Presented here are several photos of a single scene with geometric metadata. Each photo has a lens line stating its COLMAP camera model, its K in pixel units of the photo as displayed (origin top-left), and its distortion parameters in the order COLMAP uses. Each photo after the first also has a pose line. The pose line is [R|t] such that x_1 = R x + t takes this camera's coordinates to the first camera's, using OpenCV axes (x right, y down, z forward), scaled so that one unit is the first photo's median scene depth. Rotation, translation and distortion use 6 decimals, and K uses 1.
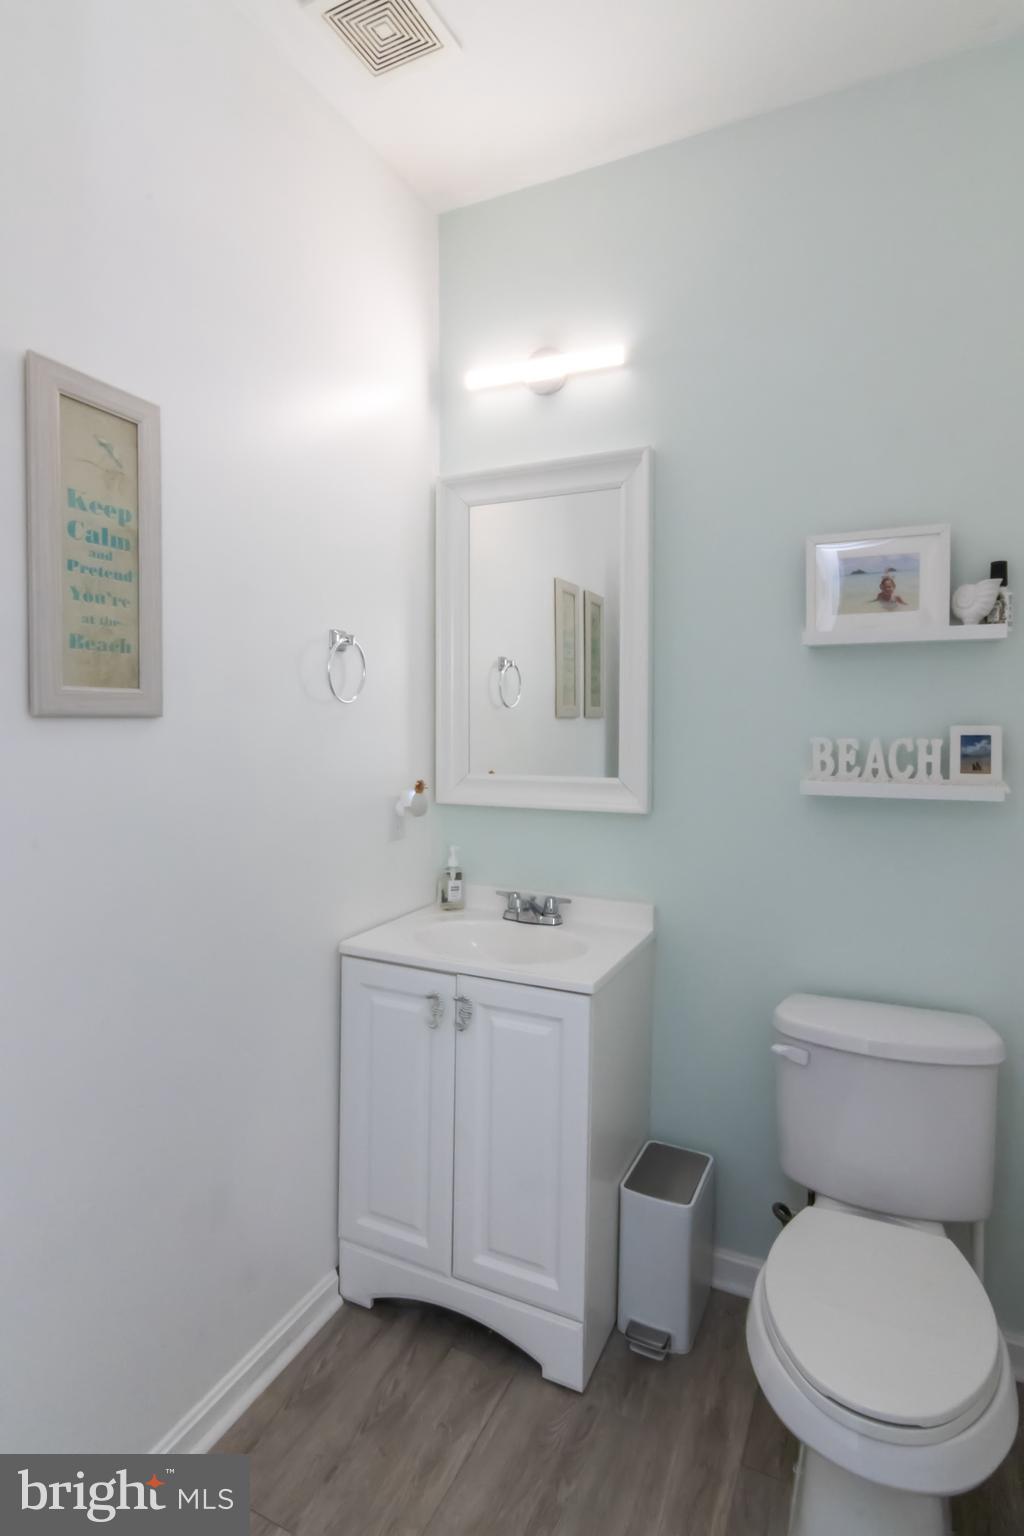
lens RADIAL K [[791.3, 0, 512.0], [0, 791.3, 758.5], [0, 0, 1]] dist [-0.001291, -0.000014]
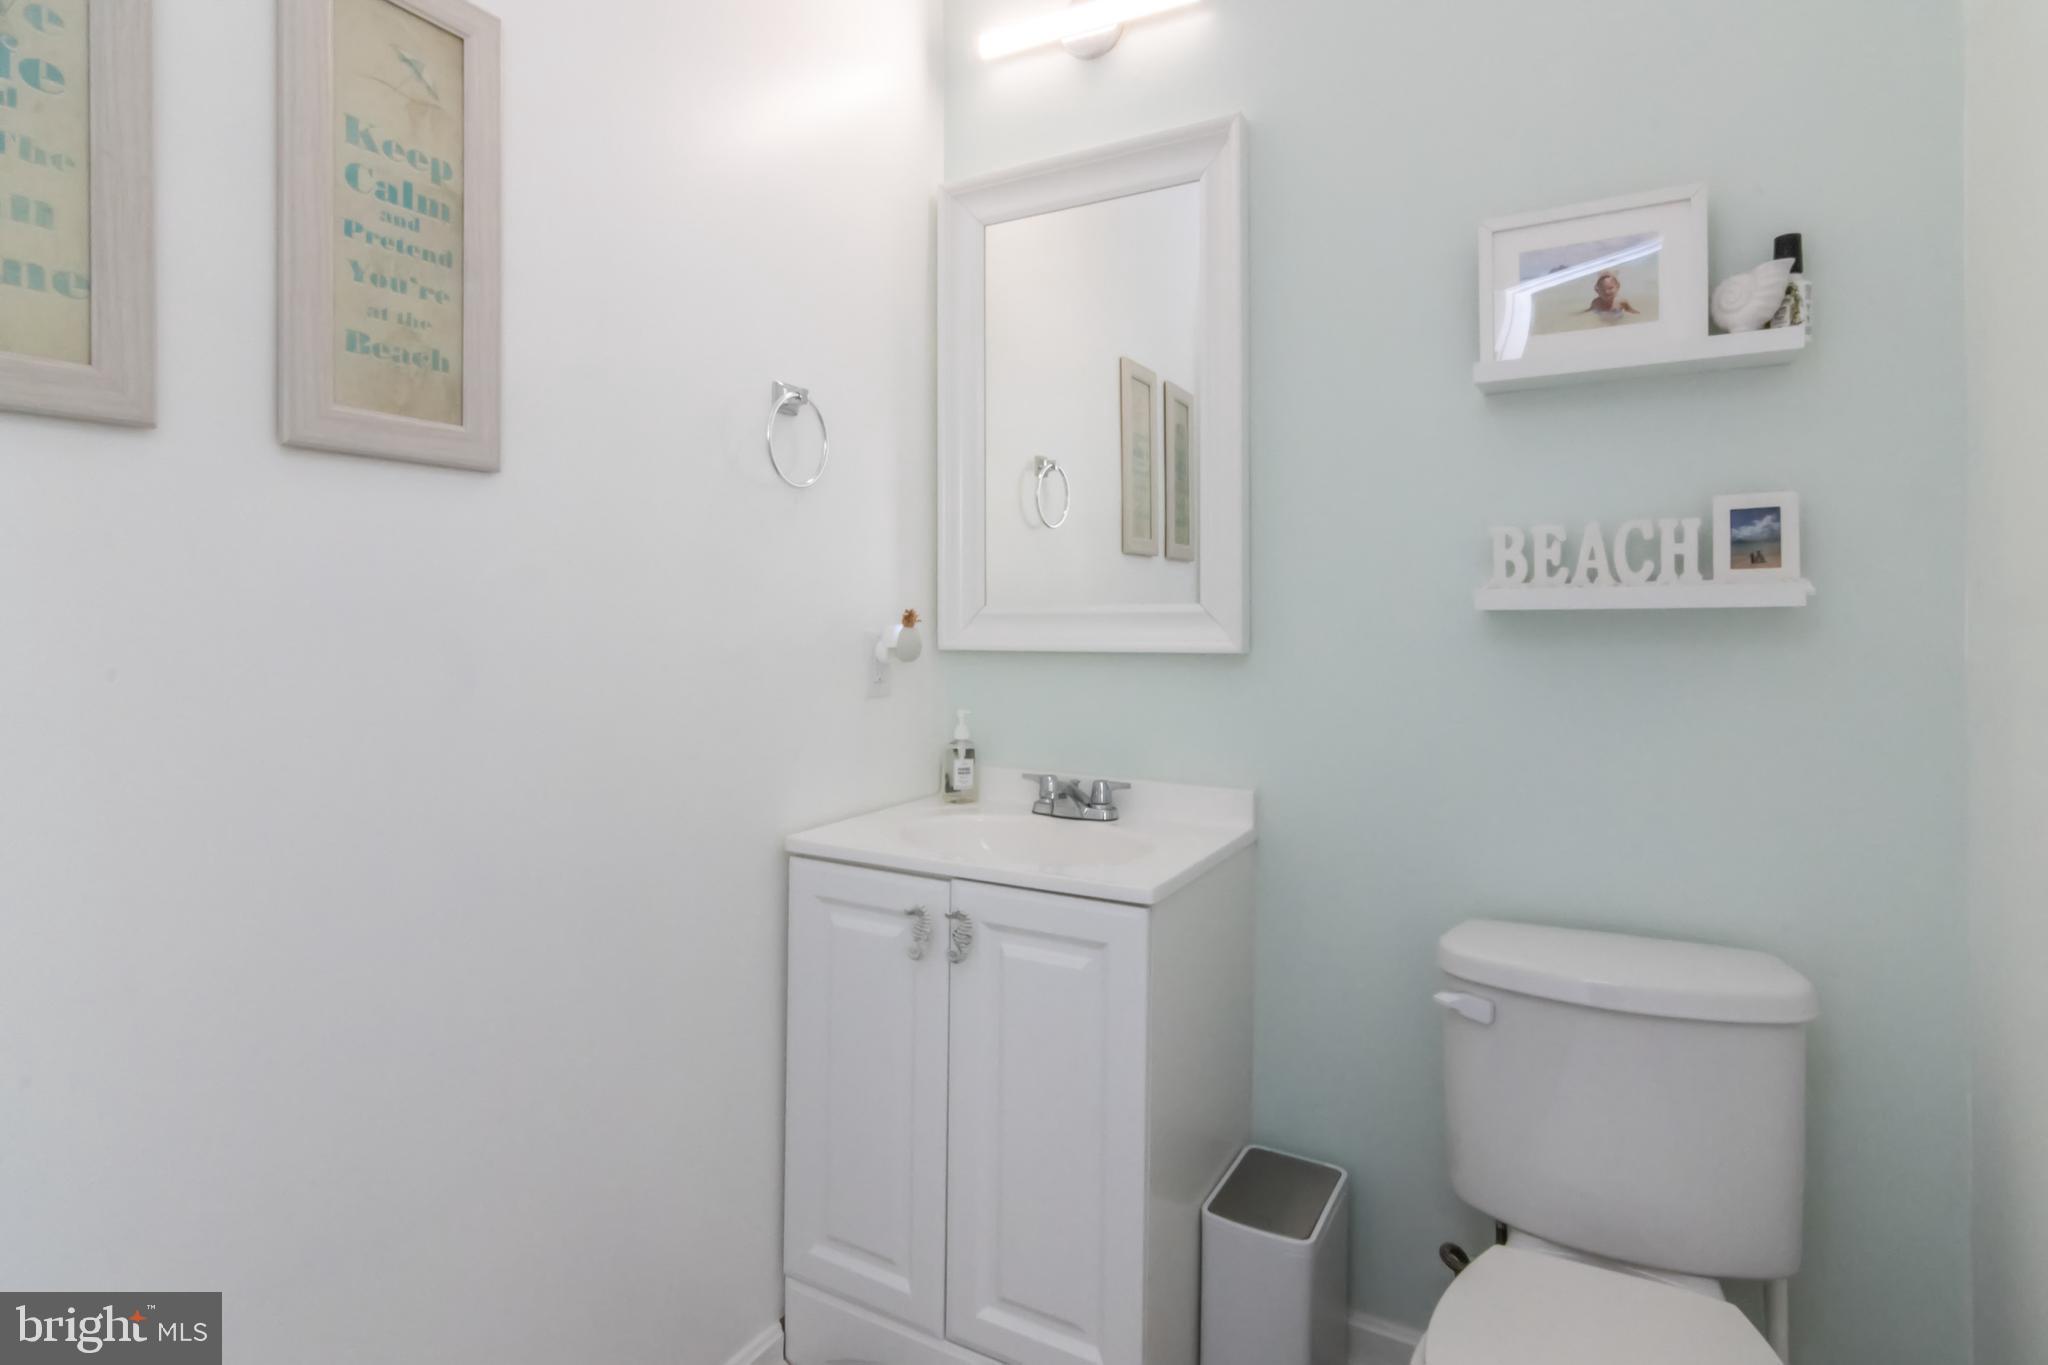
lens RADIAL K [[1055.1, 0, 1014.4], [0, 1055.1, 629.3], [0, 0, 1]] dist [-0.001291, -0.000014]
pose [[0.997796, -0.004846, -0.066173, 0.042246], [0.003212, 0.999688, -0.024765, 0.081366], [0.066273, 0.024498, 0.997501, 0.105245]]
